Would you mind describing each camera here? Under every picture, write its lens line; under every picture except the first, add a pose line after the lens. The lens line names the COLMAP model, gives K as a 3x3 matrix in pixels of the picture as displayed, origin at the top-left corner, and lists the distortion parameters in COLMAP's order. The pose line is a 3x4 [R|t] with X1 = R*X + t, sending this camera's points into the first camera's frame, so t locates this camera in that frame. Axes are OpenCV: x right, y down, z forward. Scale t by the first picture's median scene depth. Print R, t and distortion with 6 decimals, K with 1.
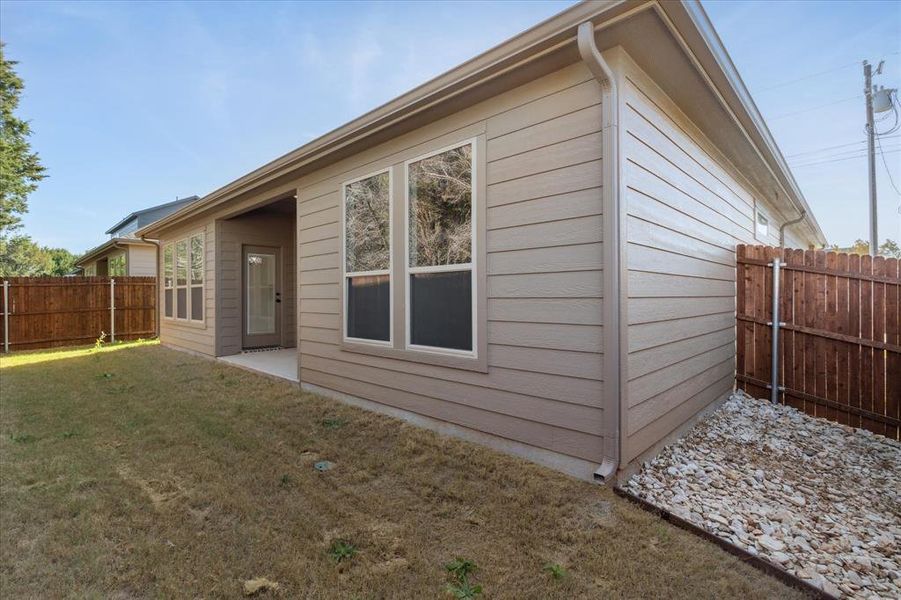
lens RADIAL K [[416.4, 0, 458.4], [0, 416.4, 284.6], [0, 0, 1]] dist [-0.000856, 0.000581]
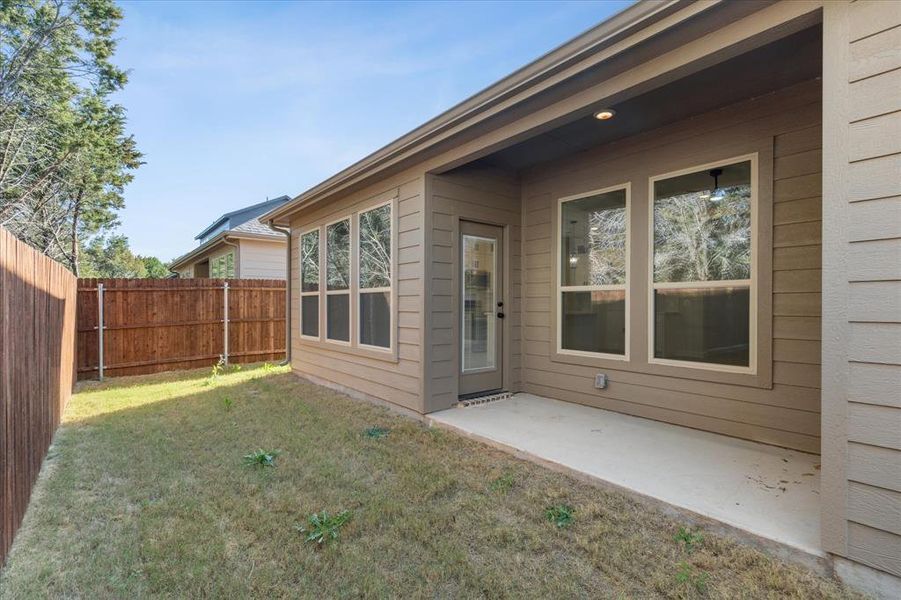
lens RADIAL K [[416.4, 0, 457.6], [0, 416.4, 299.6], [0, 0, 1]] dist [-0.000856, 0.000581]
pose [[0.992305, 0.009020, -0.123485, -0.341751], [-0.007802, 0.999916, 0.010343, 0.007706], [0.123568, -0.009300, 0.992293, 0.321692]]
